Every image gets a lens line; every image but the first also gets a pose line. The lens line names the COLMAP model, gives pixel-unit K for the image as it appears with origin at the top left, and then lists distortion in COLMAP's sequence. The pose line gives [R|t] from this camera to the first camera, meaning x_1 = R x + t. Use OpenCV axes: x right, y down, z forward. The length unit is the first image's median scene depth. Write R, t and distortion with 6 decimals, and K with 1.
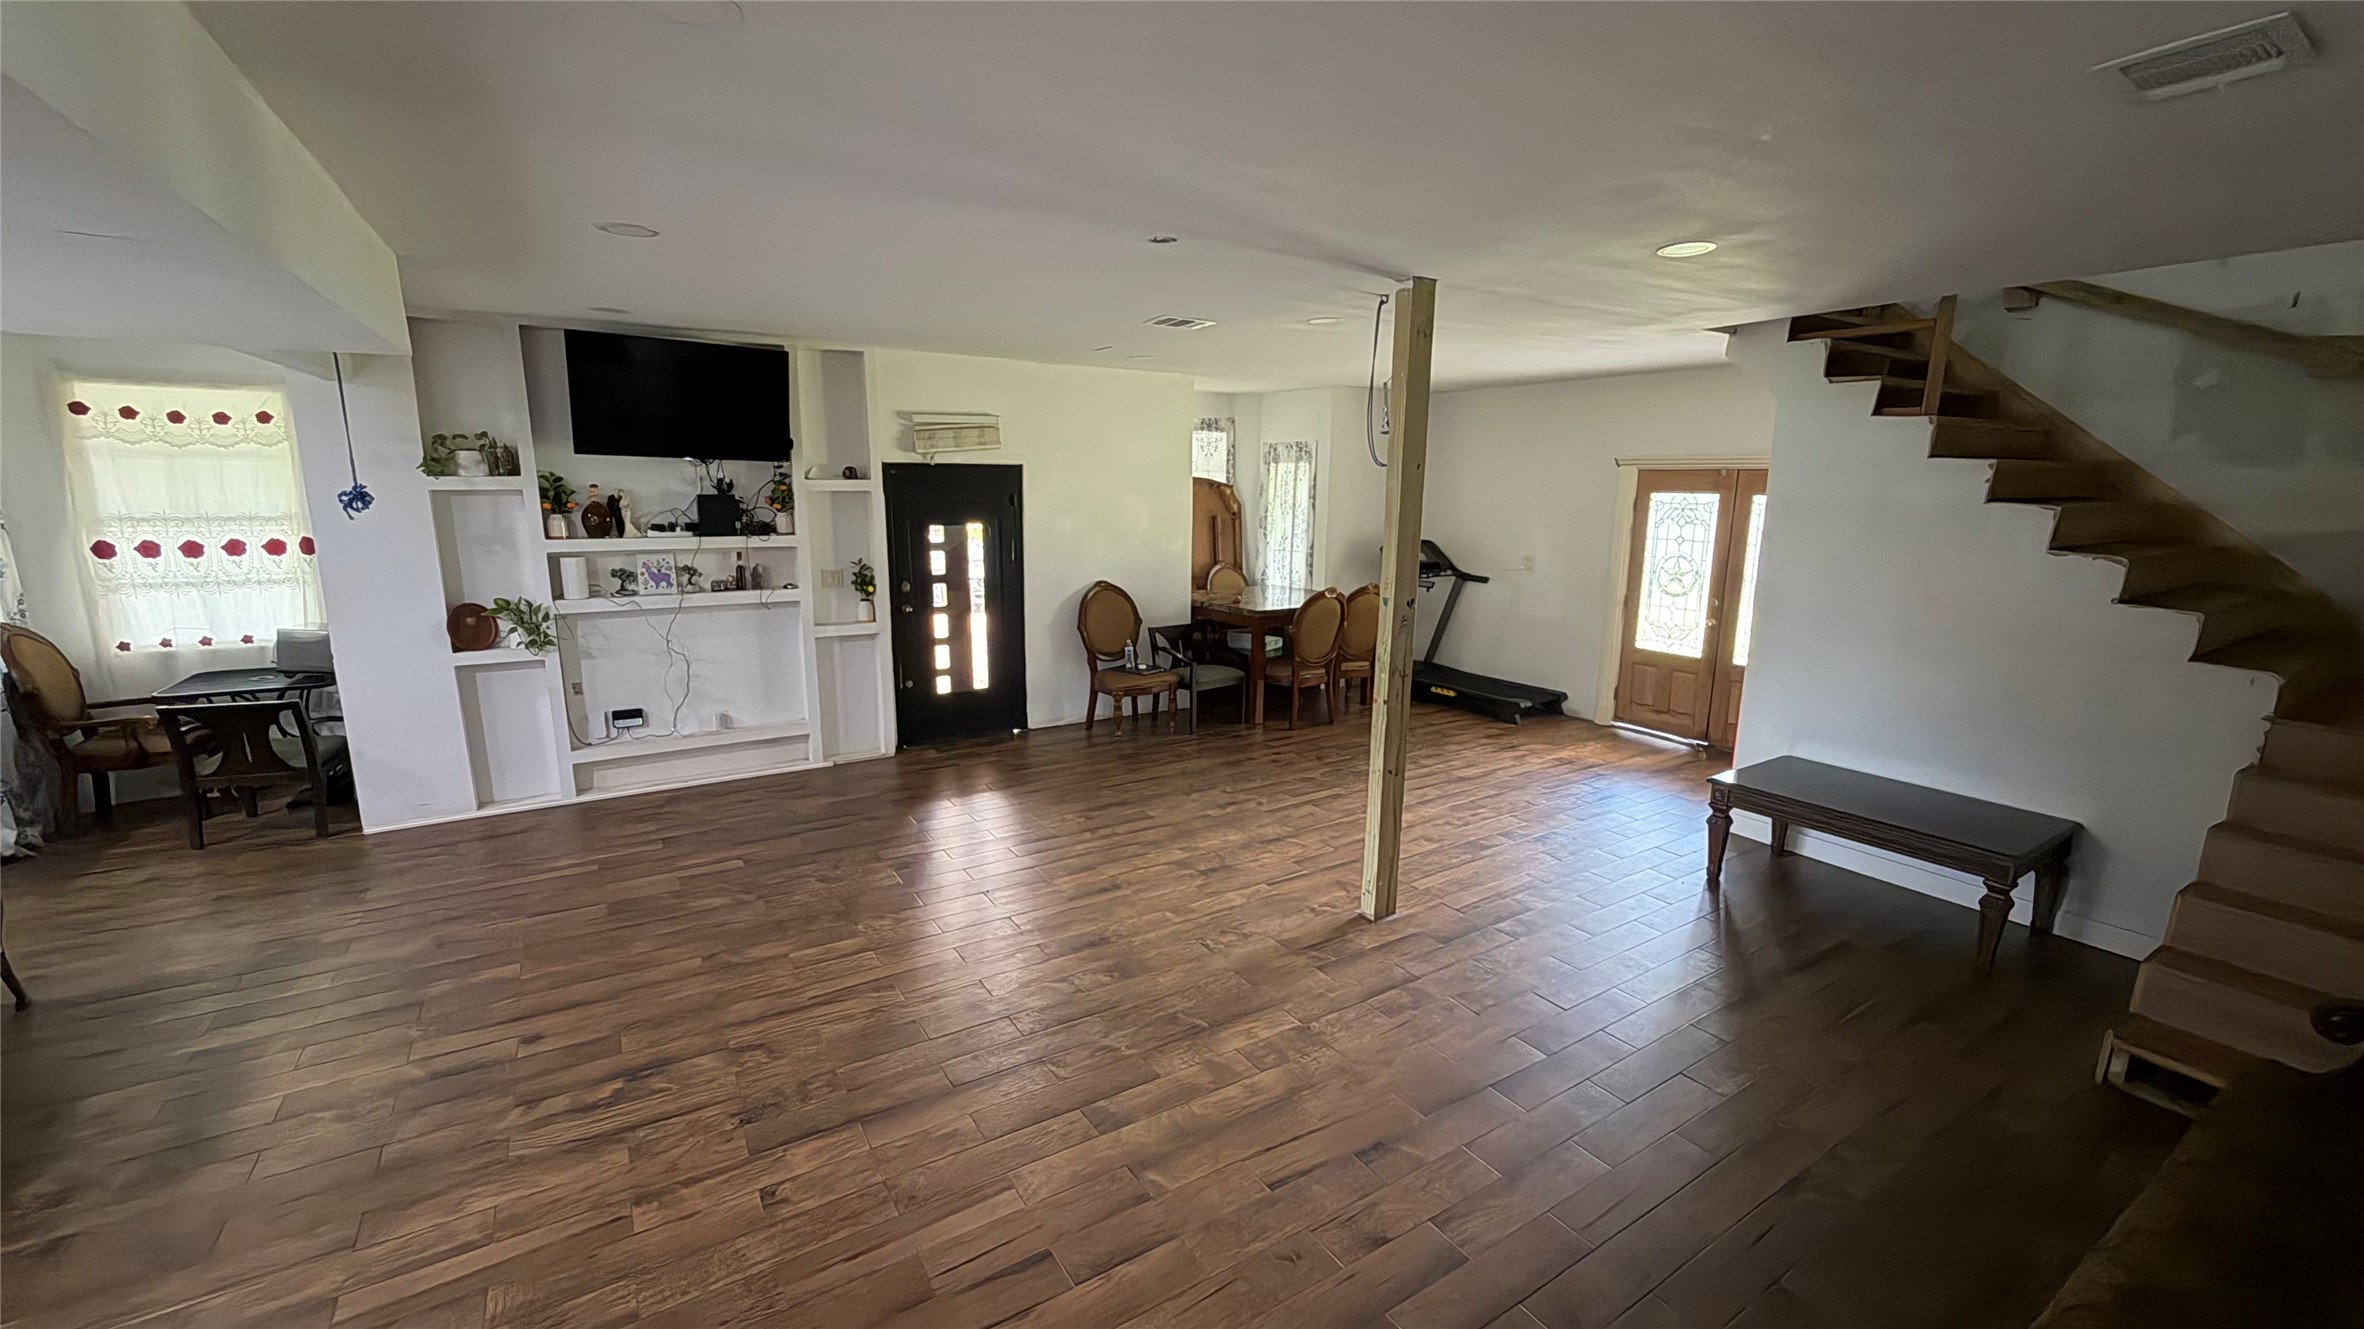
lens RADIAL K [[939.0, 0, 1174.1], [0, 939.0, 667.6], [0, 0, 1]] dist [-0.000607, -0.000140]
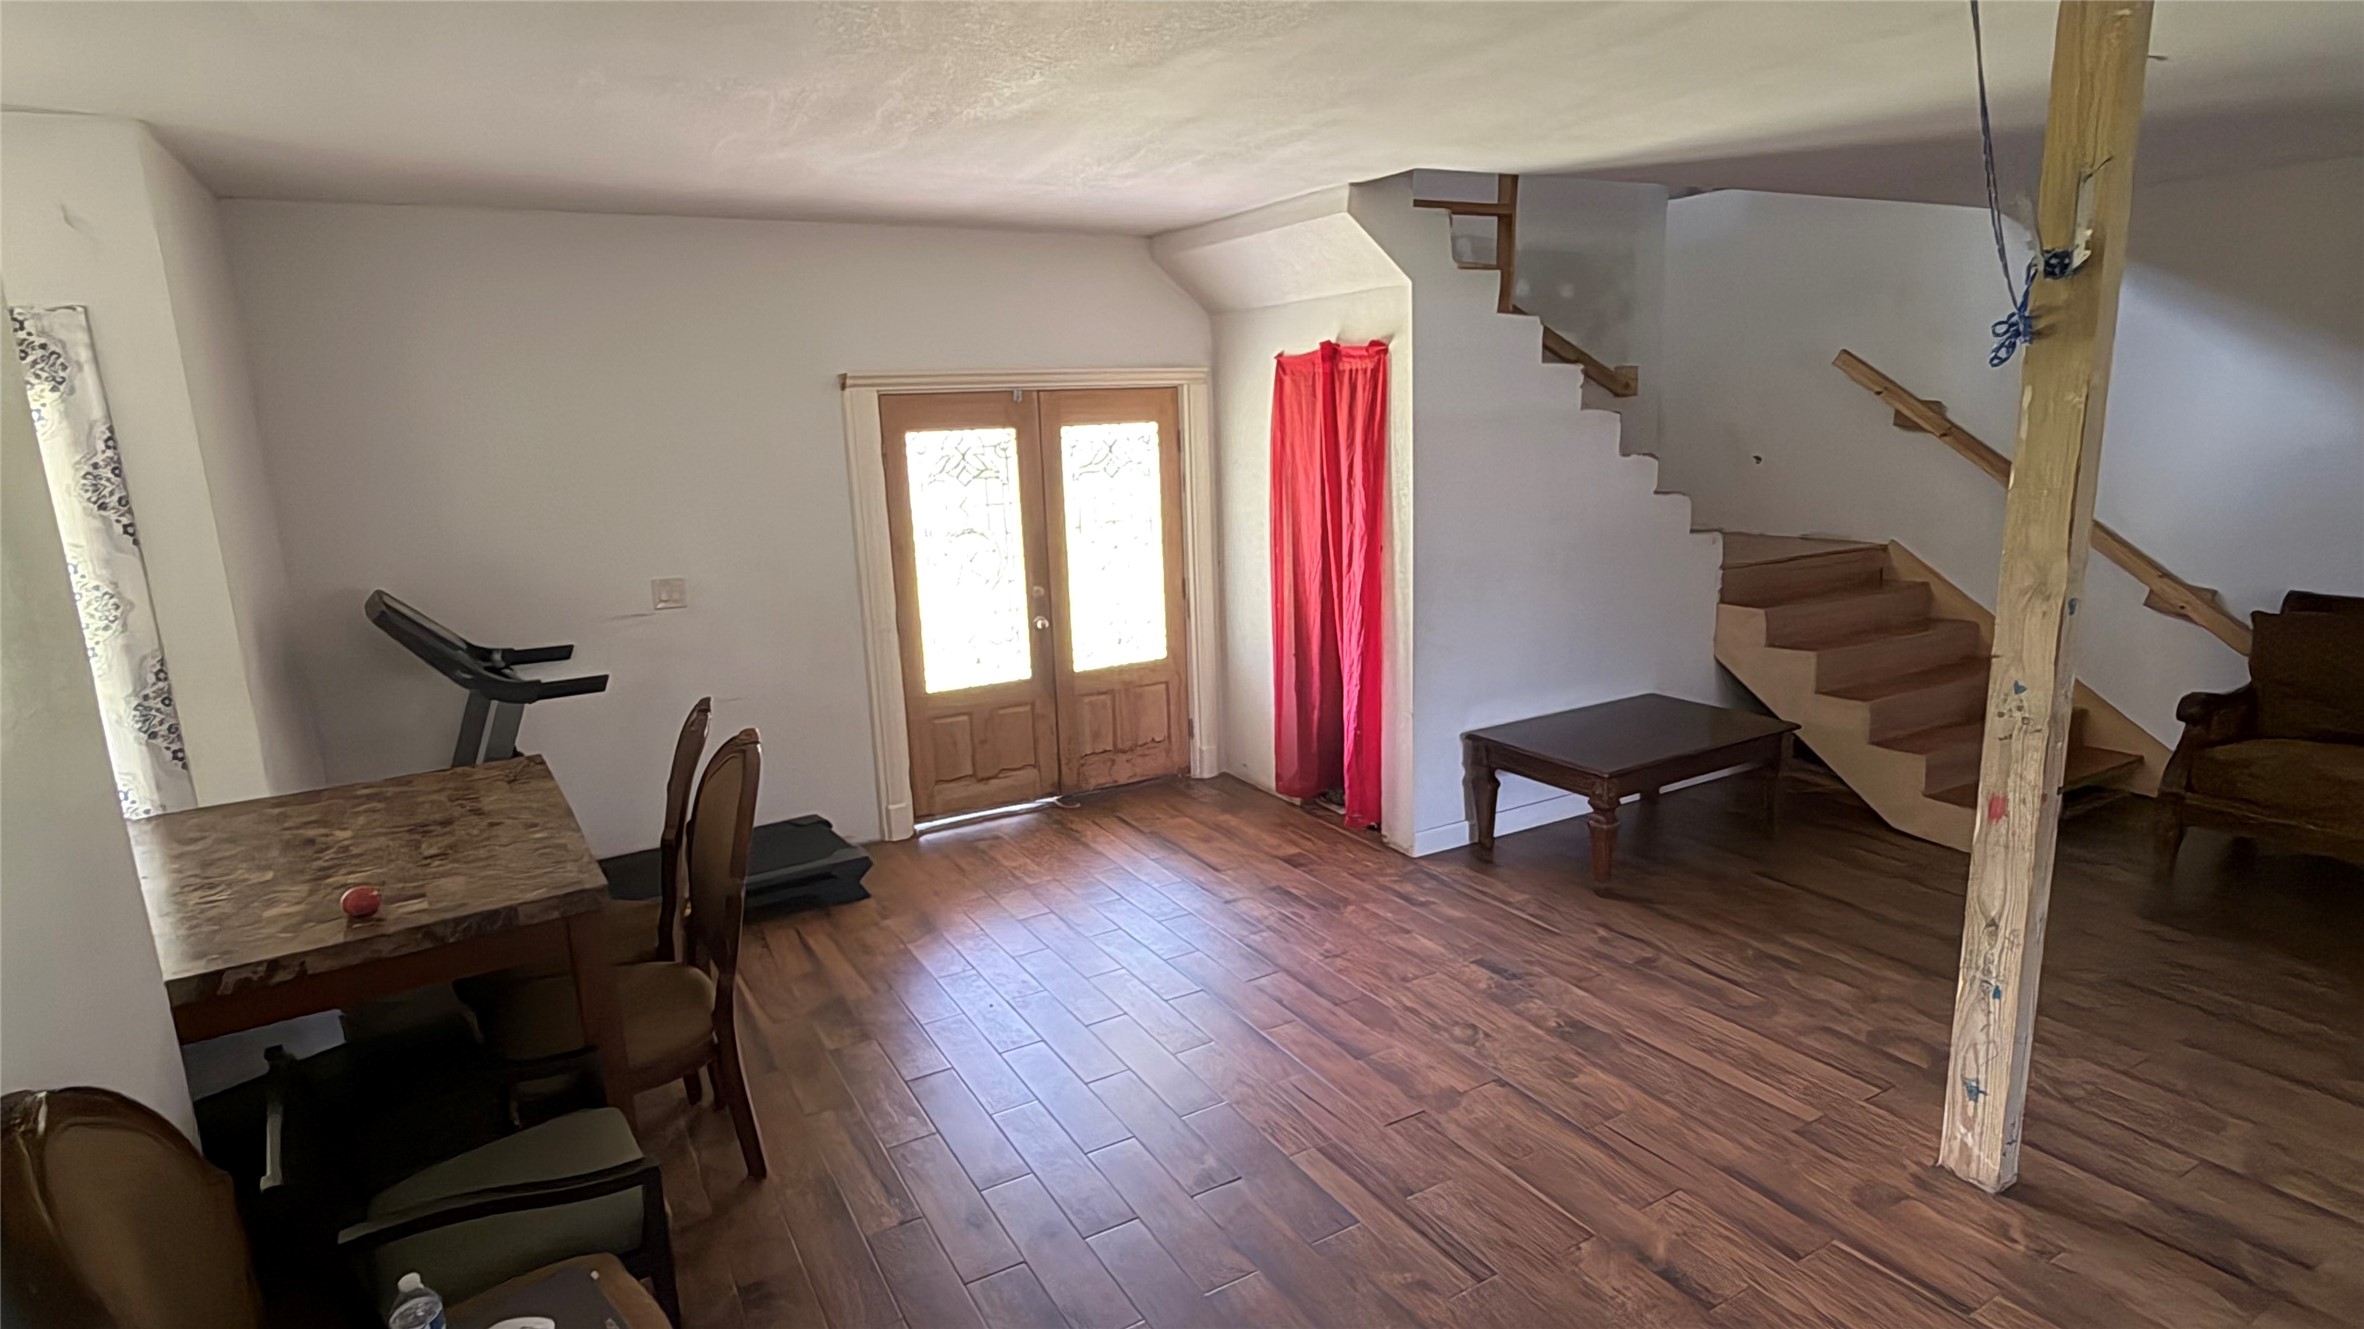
lens RADIAL K [[1212.2, 0, 1175.4], [0, 1212.2, 671.9], [0, 0, 1]] dist [0.000163, -0.001050]
pose [[0.035701, -0.222073, 0.974376, -0.323624], [0.229225, 0.950823, 0.208306, -0.206476], [-0.972719, 0.215915, 0.084850, 1.015074]]
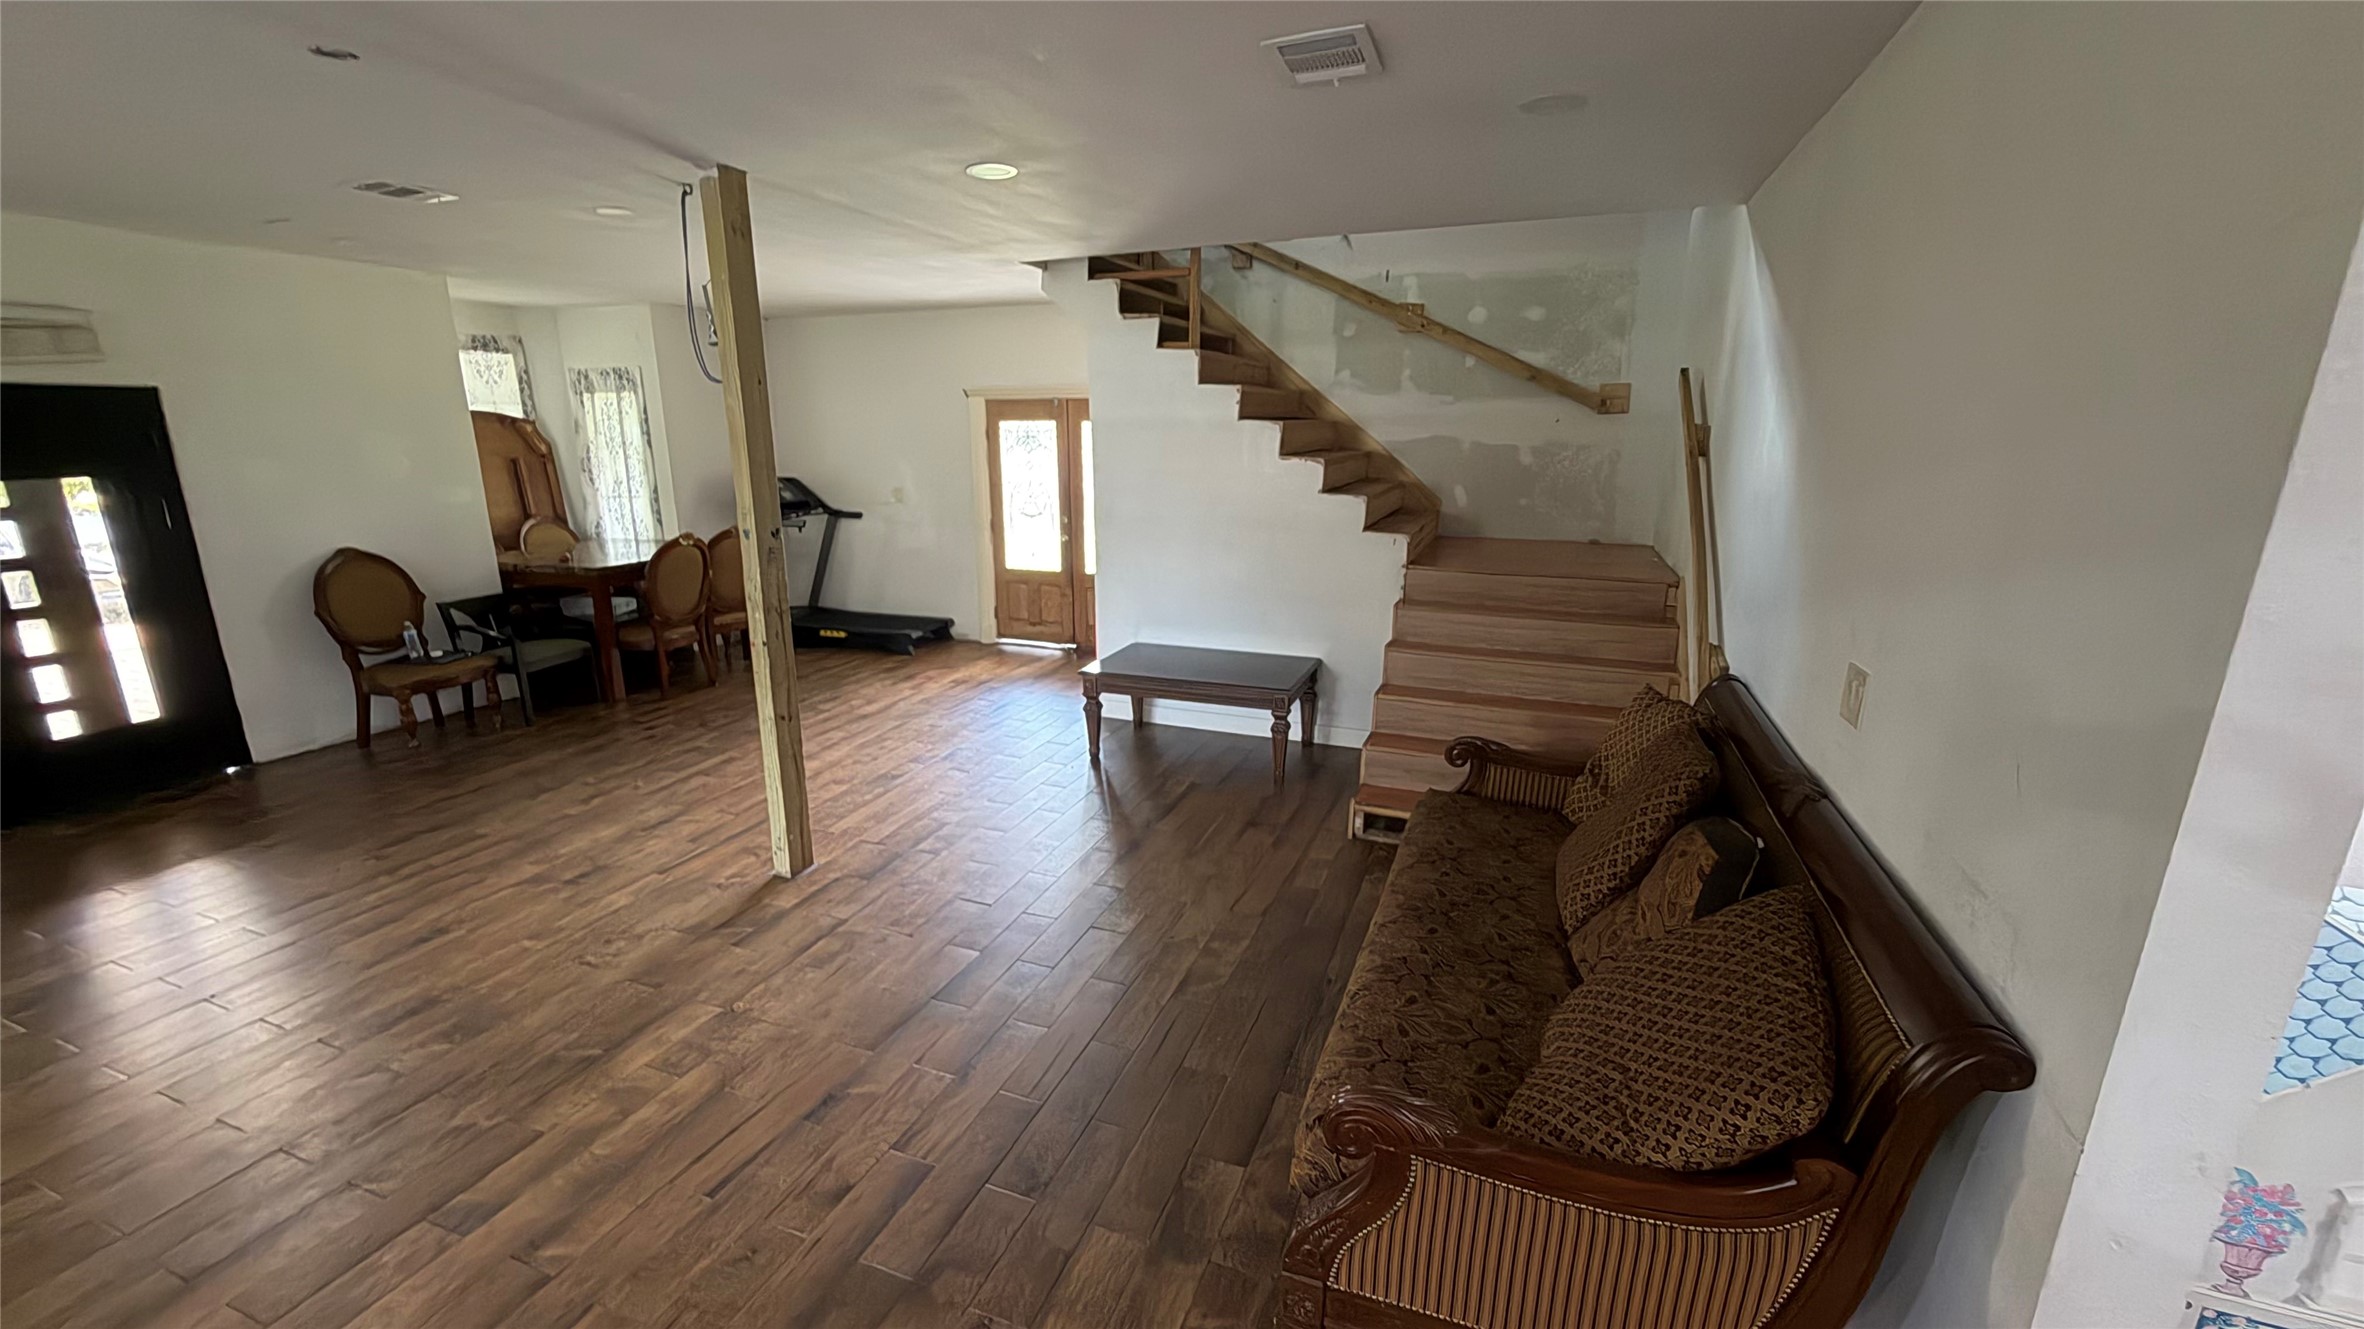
lens RADIAL K [[939.0, 0, 1174.1], [0, 939.0, 667.6], [0, 0, 1]] dist [-0.000607, -0.000140]
pose [[0.803084, -0.156656, 0.574905, 0.011018], [0.123773, 0.987634, 0.096222, 0.015415], [-0.582869, -0.006117, 0.812543, 0.014683]]
